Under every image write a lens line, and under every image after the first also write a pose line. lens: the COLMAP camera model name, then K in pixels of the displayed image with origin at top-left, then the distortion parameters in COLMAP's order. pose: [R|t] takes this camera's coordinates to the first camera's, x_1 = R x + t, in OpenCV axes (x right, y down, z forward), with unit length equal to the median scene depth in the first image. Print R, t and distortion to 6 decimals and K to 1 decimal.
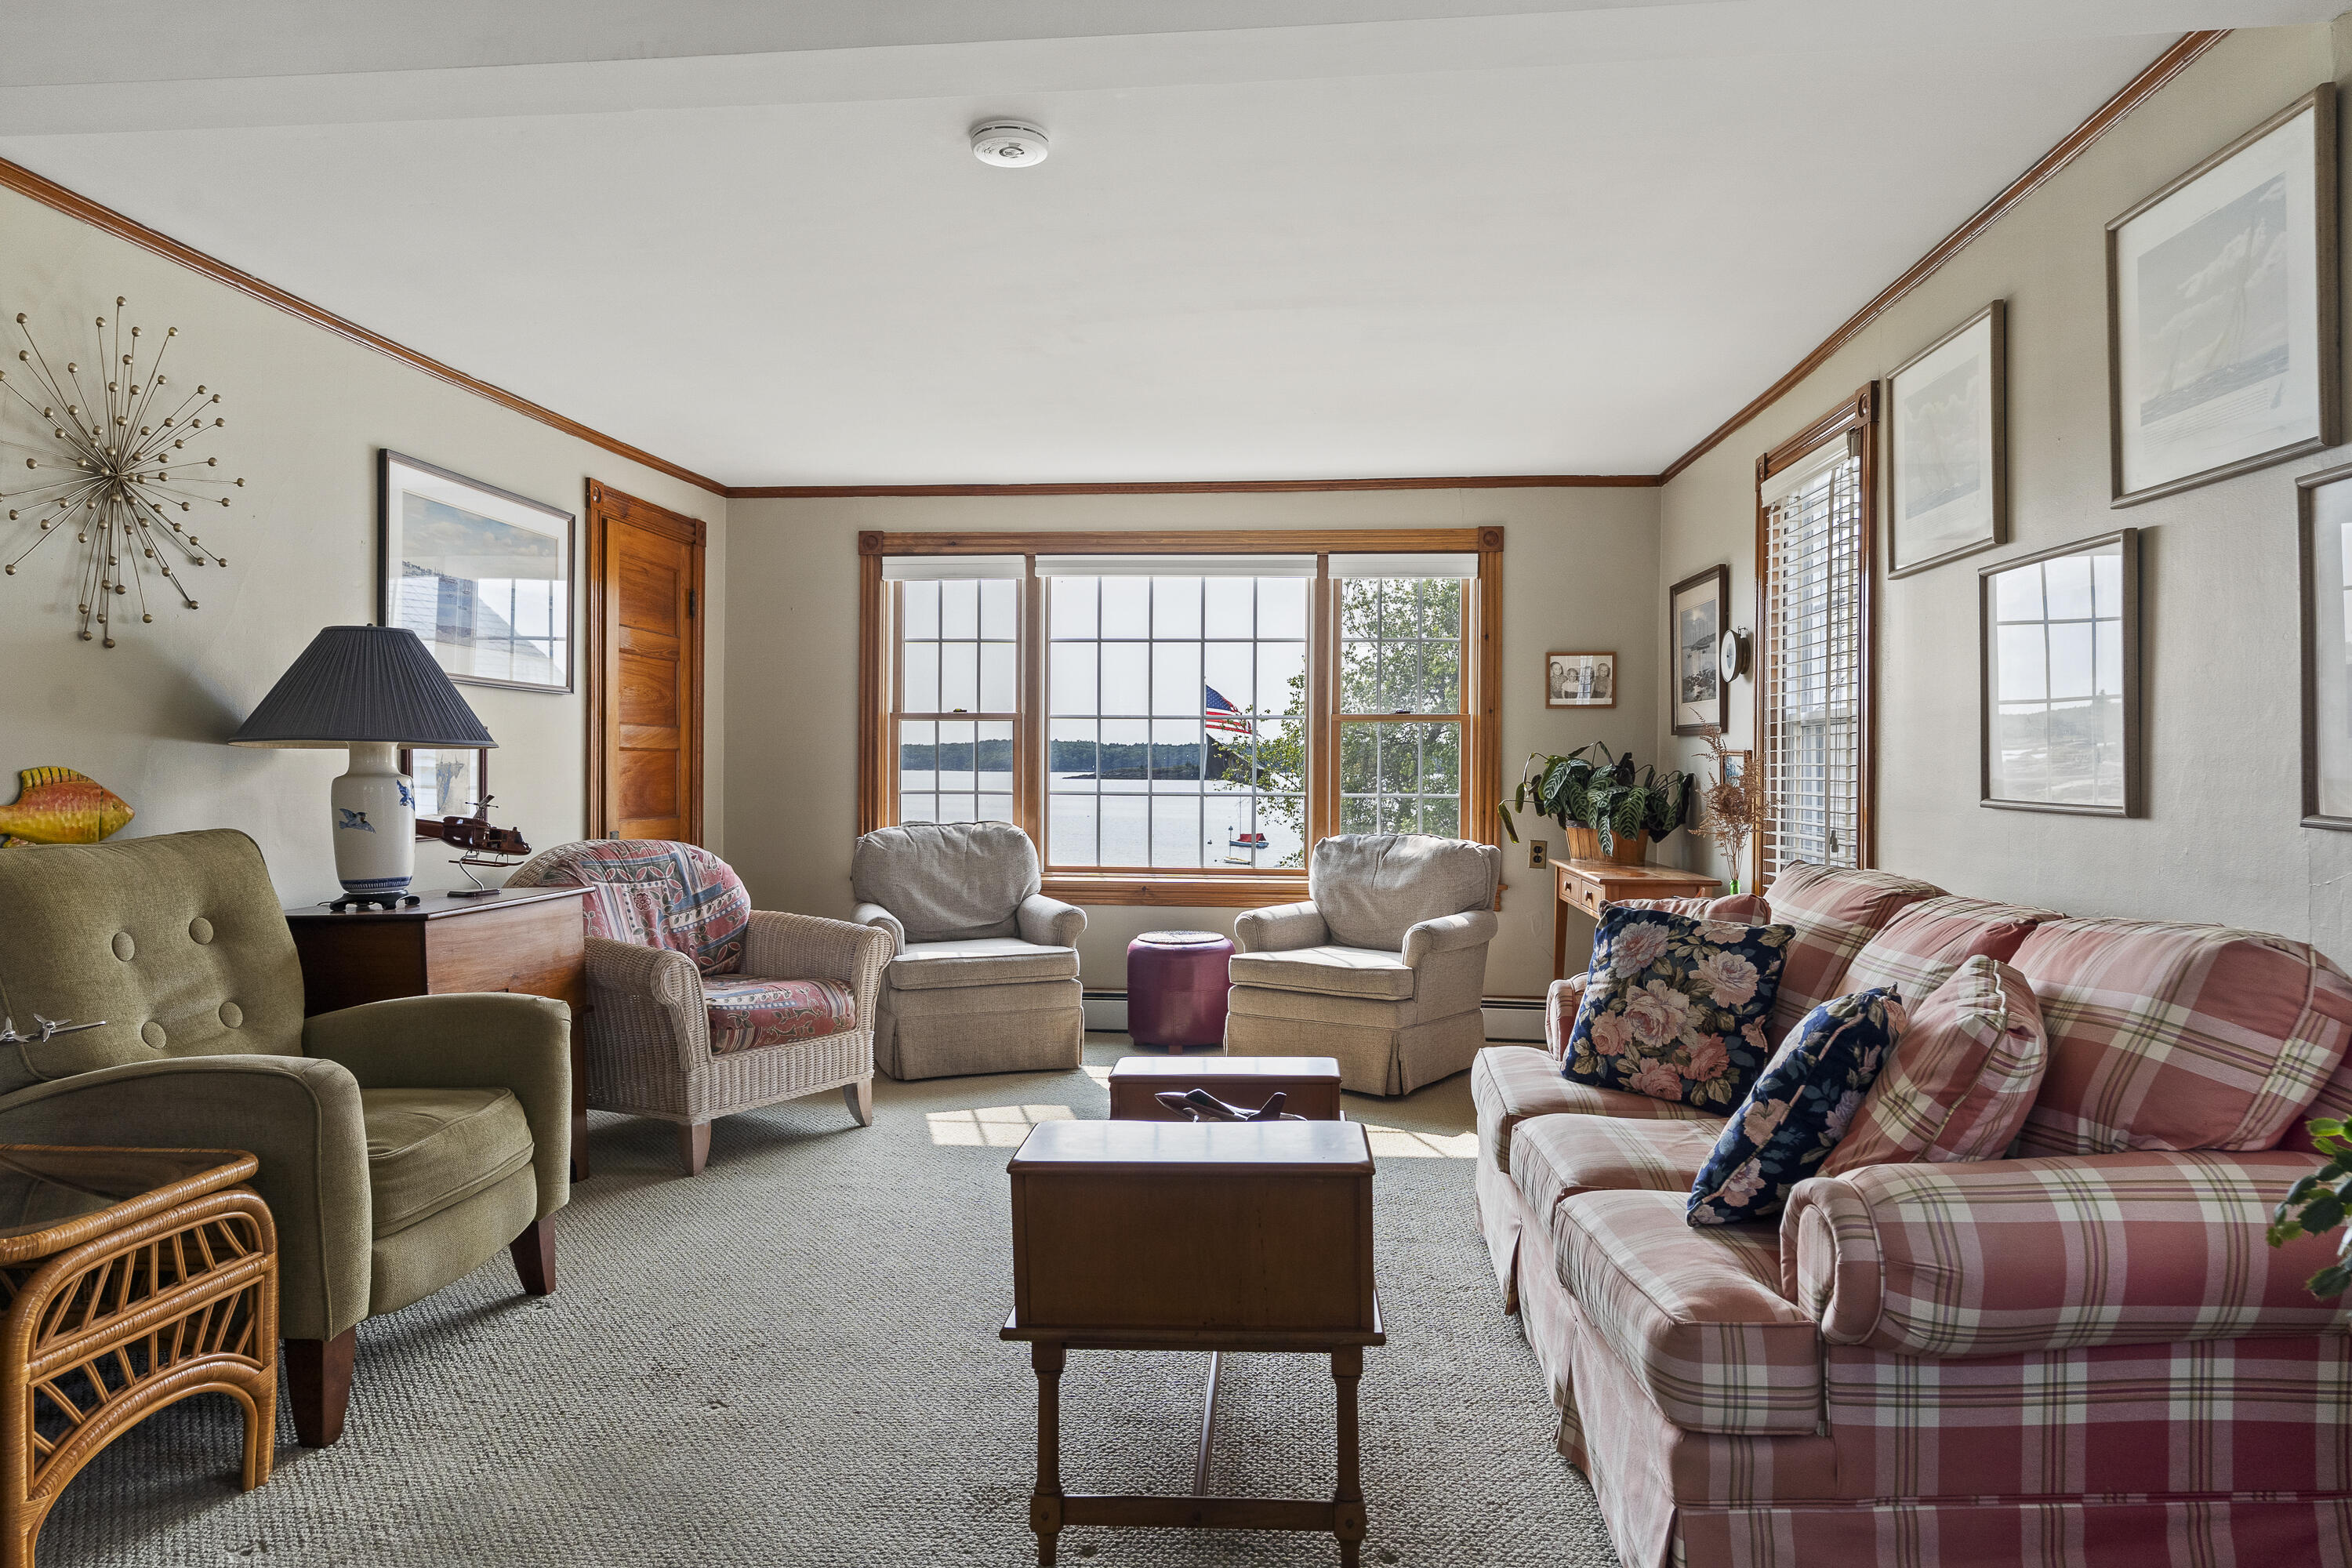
lens RADIAL K [[1510.7, 0, 1166.5], [0, 1510.7, 782.4], [0, 0, 1]] dist [0.001949, 0.001493]
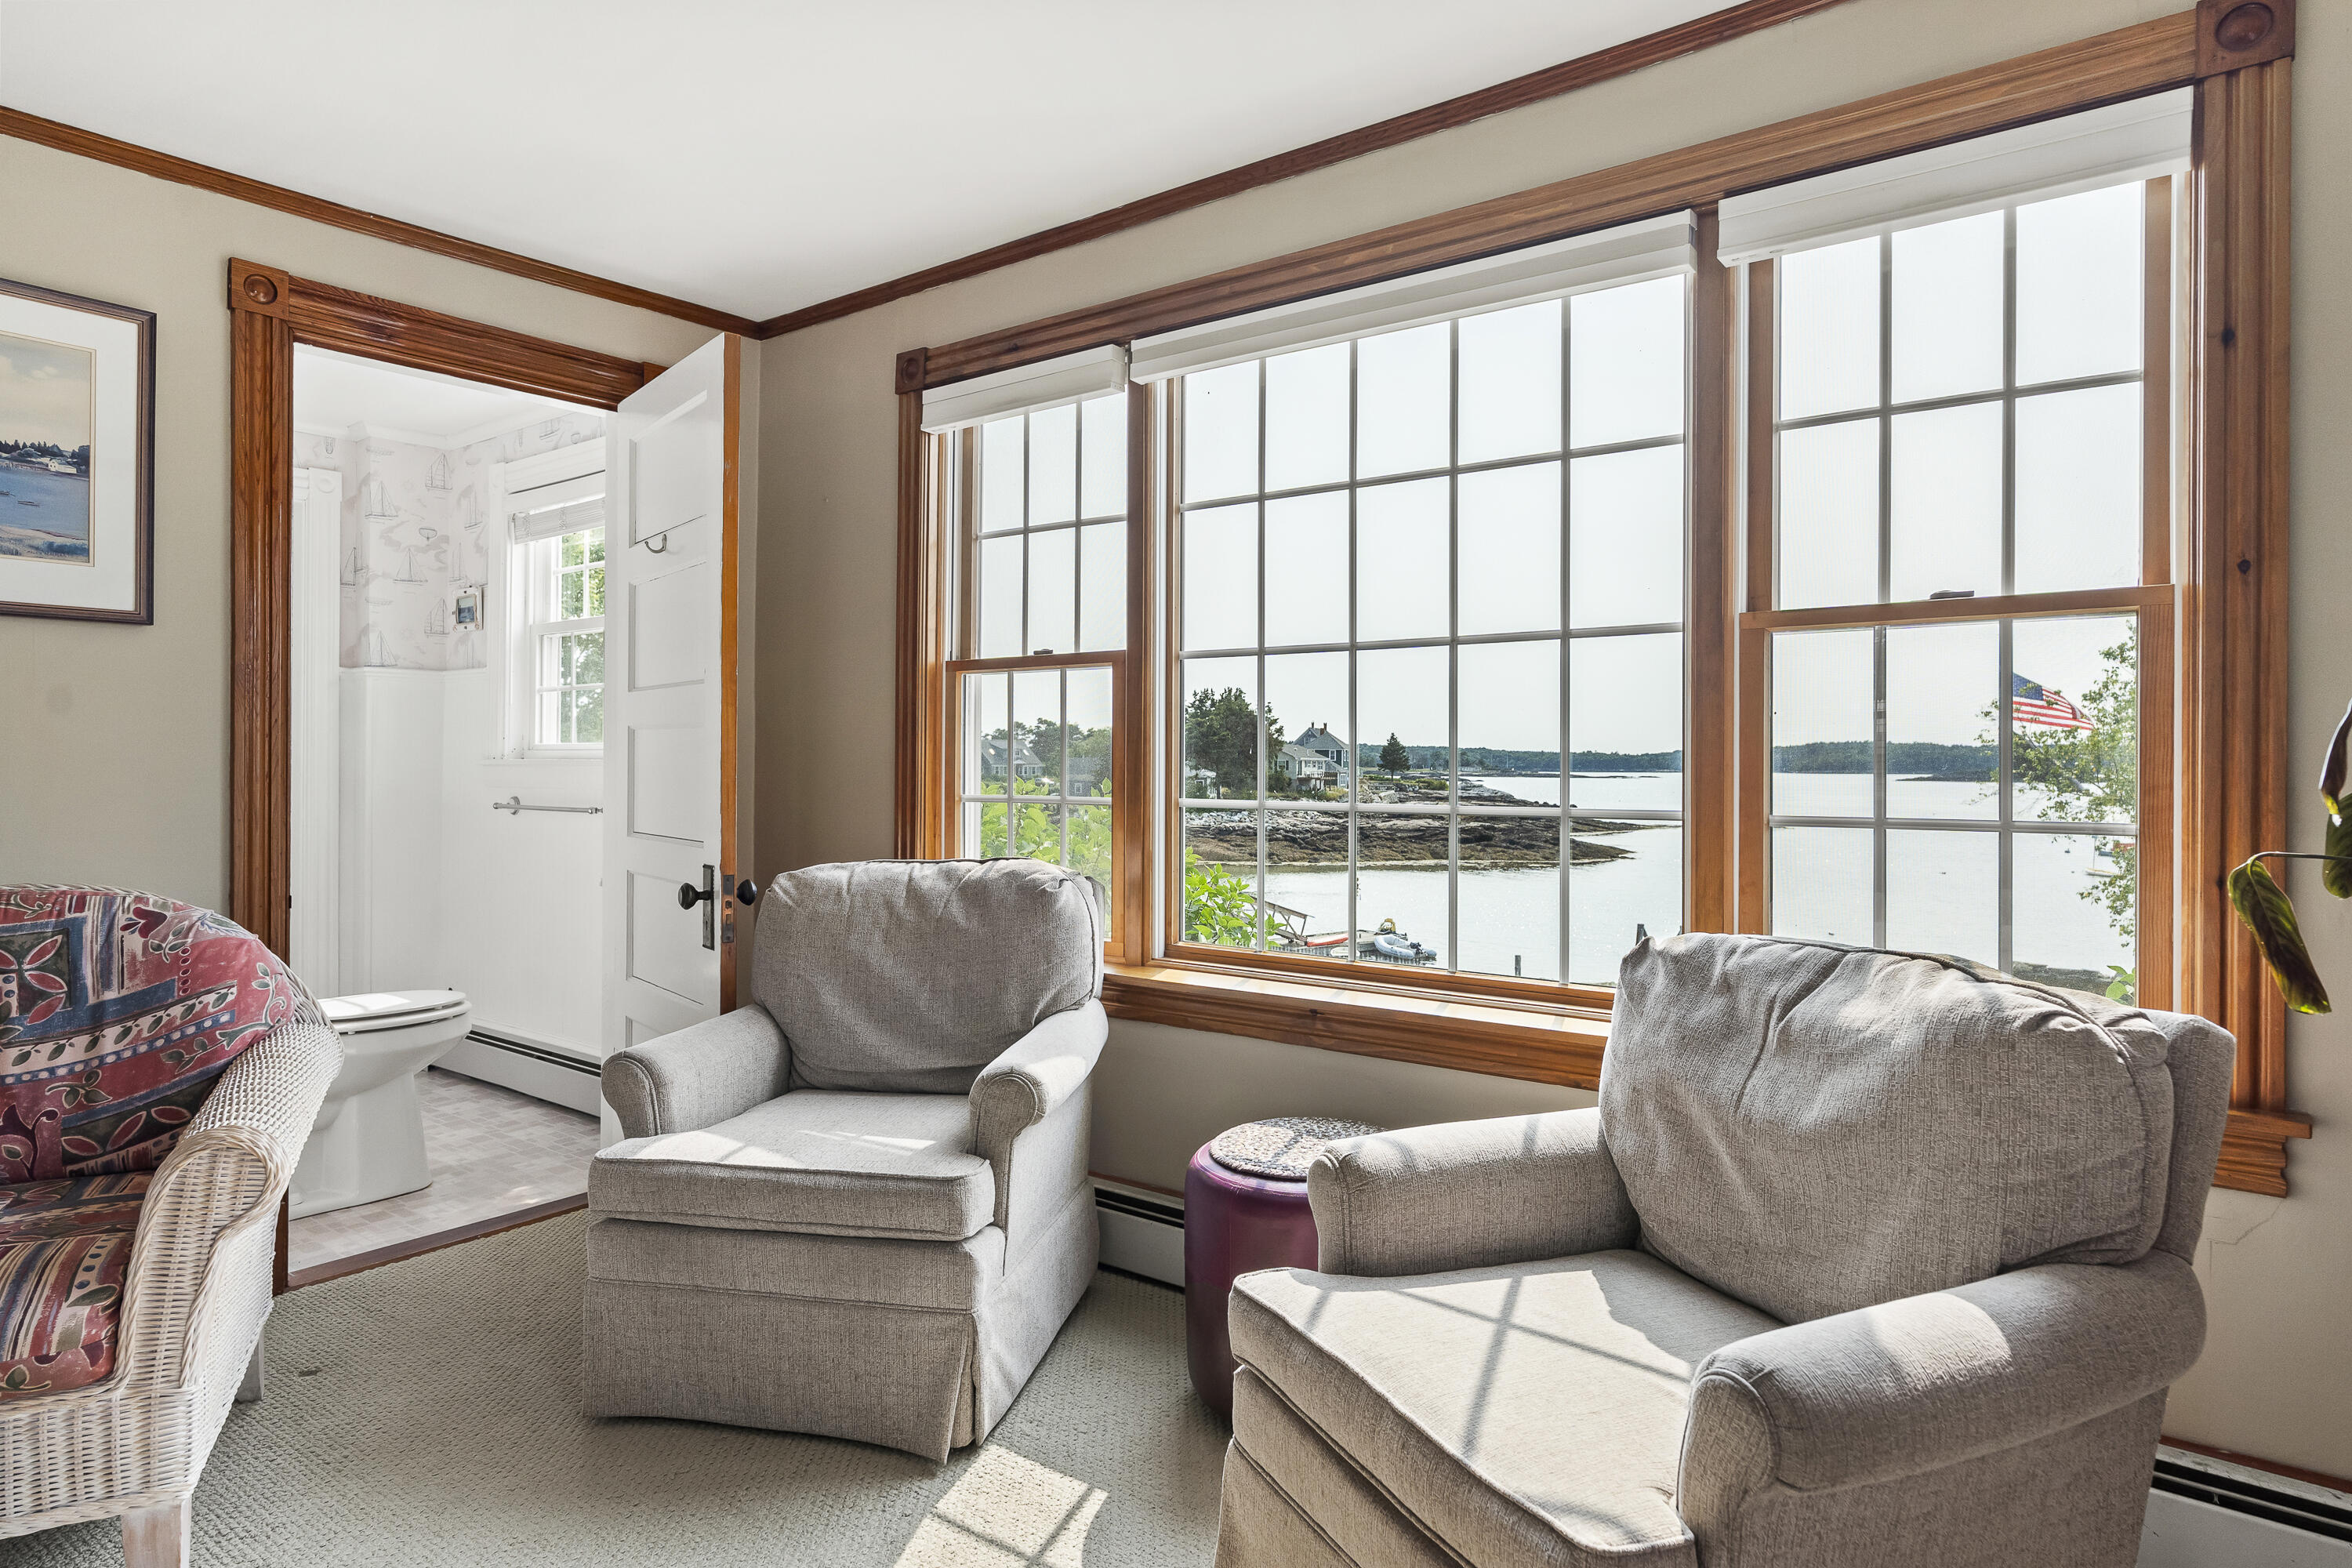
lens RADIAL K [[1360.0, 0, 1168.7], [0, 1360.0, 765.7], [0, 0, 1]] dist [0.001007, 0.001289]
pose [[0.847191, -0.001577, -0.531286, 0.185430], [-0.005242, 0.999922, -0.011327, -0.000623], [0.531262, 0.012382, 0.847117, 0.675044]]
